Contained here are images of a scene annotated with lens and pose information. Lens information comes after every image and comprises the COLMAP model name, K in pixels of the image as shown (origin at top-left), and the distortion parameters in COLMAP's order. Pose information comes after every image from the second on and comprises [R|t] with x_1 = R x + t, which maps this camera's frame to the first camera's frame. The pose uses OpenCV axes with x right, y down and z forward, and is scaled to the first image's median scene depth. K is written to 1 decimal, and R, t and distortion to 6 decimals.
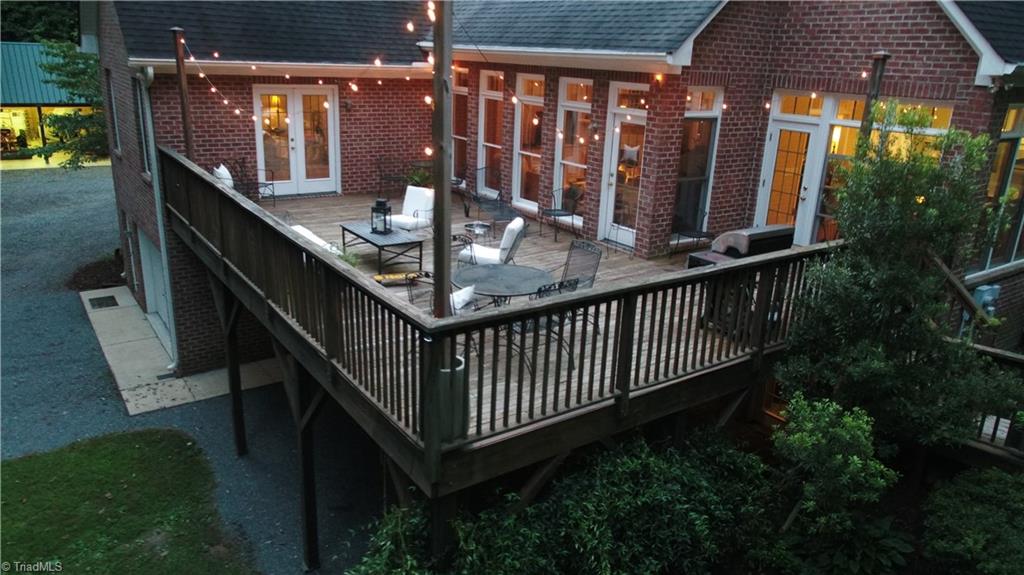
lens RADIAL K [[720.5, 0, 513.4], [0, 720.5, 287.5], [0, 0, 1]] dist [0.001151, -0.003811]
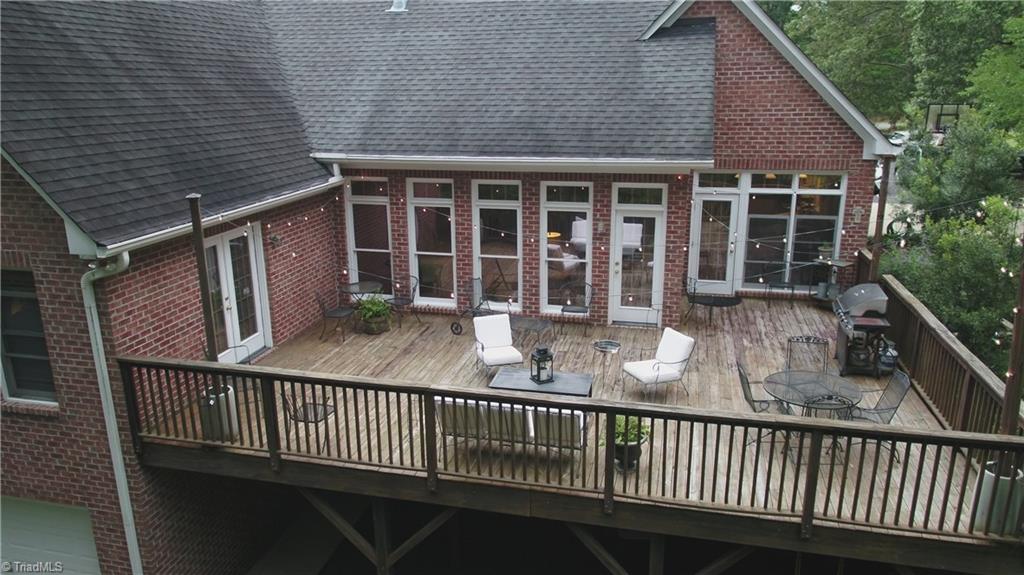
lens RADIAL K [[720.5, 0, 510.5], [0, 720.5, 289.1], [0, 0, 1]] dist [0.001151, -0.003811]
pose [[0.754394, -0.230607, 0.614581, -0.746531], [0.245560, 0.967424, 0.061580, -0.254056], [-0.608761, 0.104461, 0.786446, 0.271667]]
